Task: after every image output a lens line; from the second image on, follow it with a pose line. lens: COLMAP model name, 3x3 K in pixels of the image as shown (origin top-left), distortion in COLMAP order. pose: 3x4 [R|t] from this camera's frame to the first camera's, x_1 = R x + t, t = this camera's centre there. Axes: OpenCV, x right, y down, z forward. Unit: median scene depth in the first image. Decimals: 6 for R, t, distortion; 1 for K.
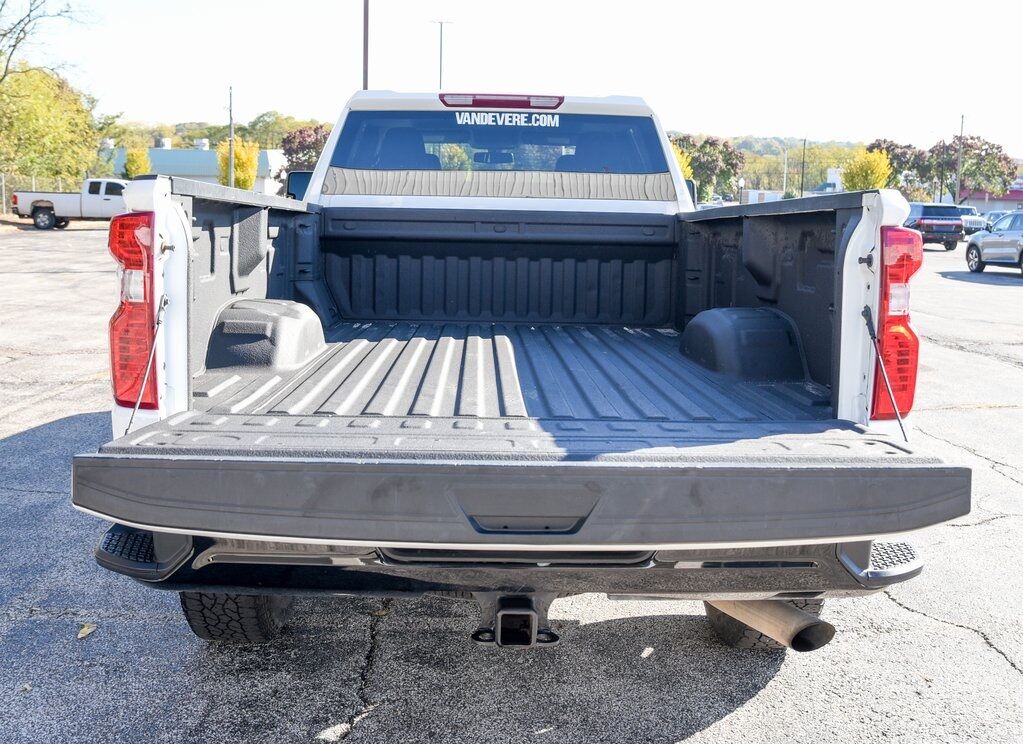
lens RADIAL K [[1133.2, 0, 496.6], [0, 1133.2, 333.5], [0, 0, 1]] dist [-0.079738, -0.006115]
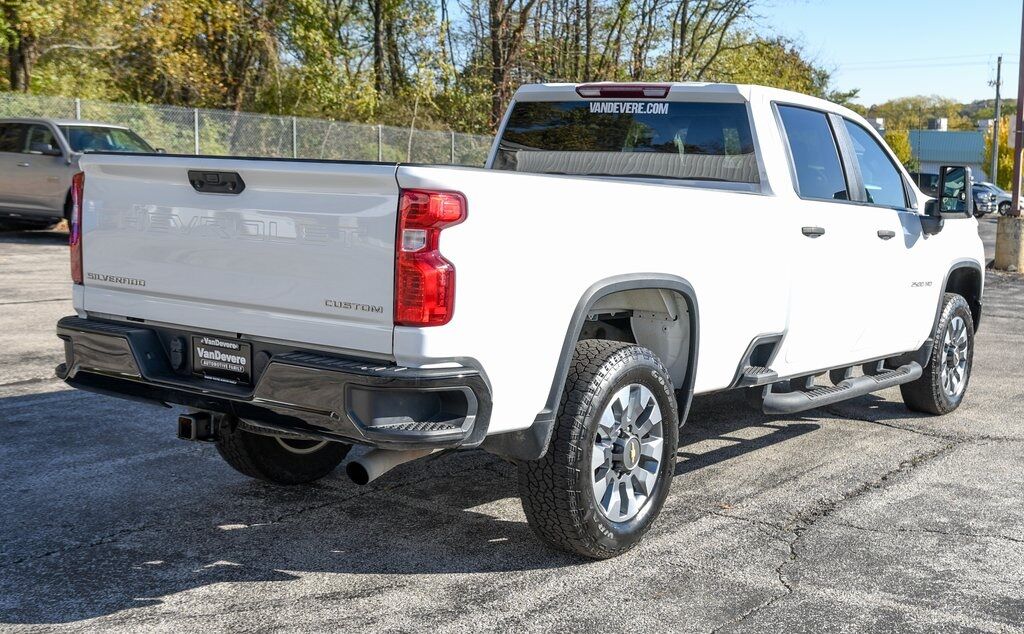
lens RADIAL K [[1373.6, 0, 512.0], [0, 1373.6, 317.0], [0, 0, 1]] dist [-0.033247, -0.011999]
pose [[0.799630, 0.075590, -0.595717, 0.934267], [-0.092007, 0.995754, 0.002849, 0.031103], [0.593403, 0.052531, 0.803190, -0.196217]]
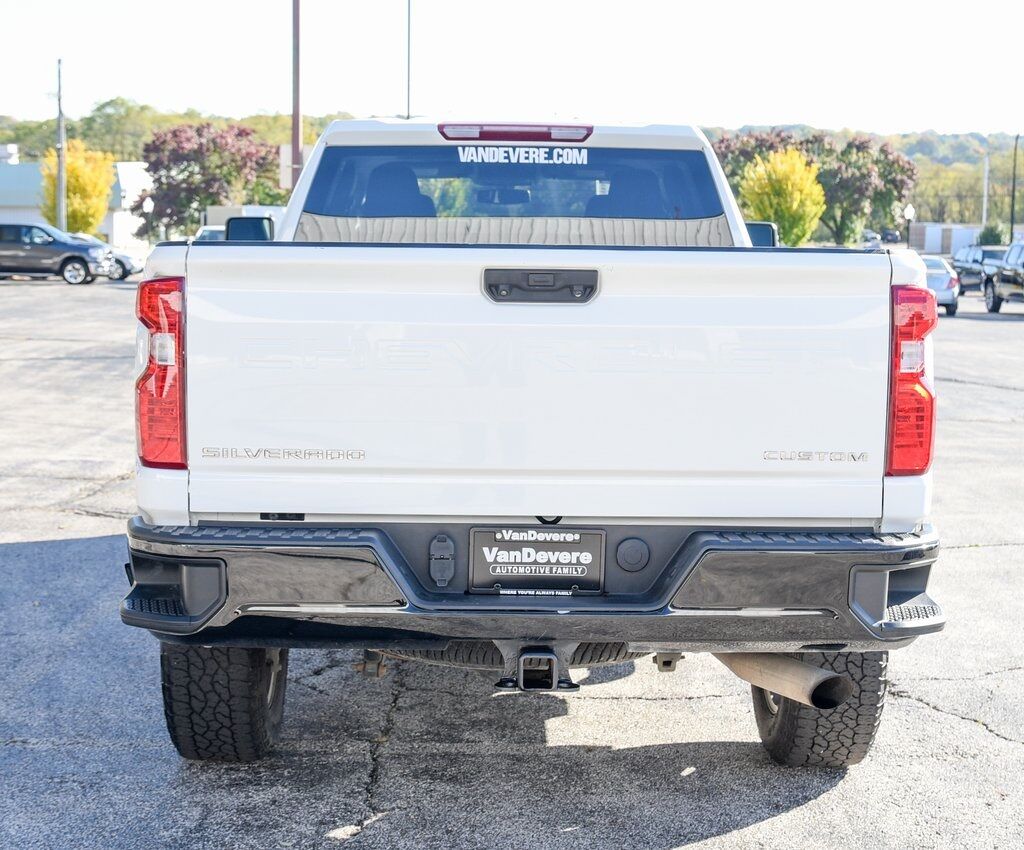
lens RADIAL K [[1982.9, 0, 512.0], [0, 1982.9, 425.0], [0, 0, 1]] dist [-0.109749, 0.010010]
pose [[0.999958, -0.007460, 0.005393, -0.008934], [0.007594, 0.999654, -0.025191, 0.046662], [-0.005204, 0.025231, 0.999668, -0.499932]]
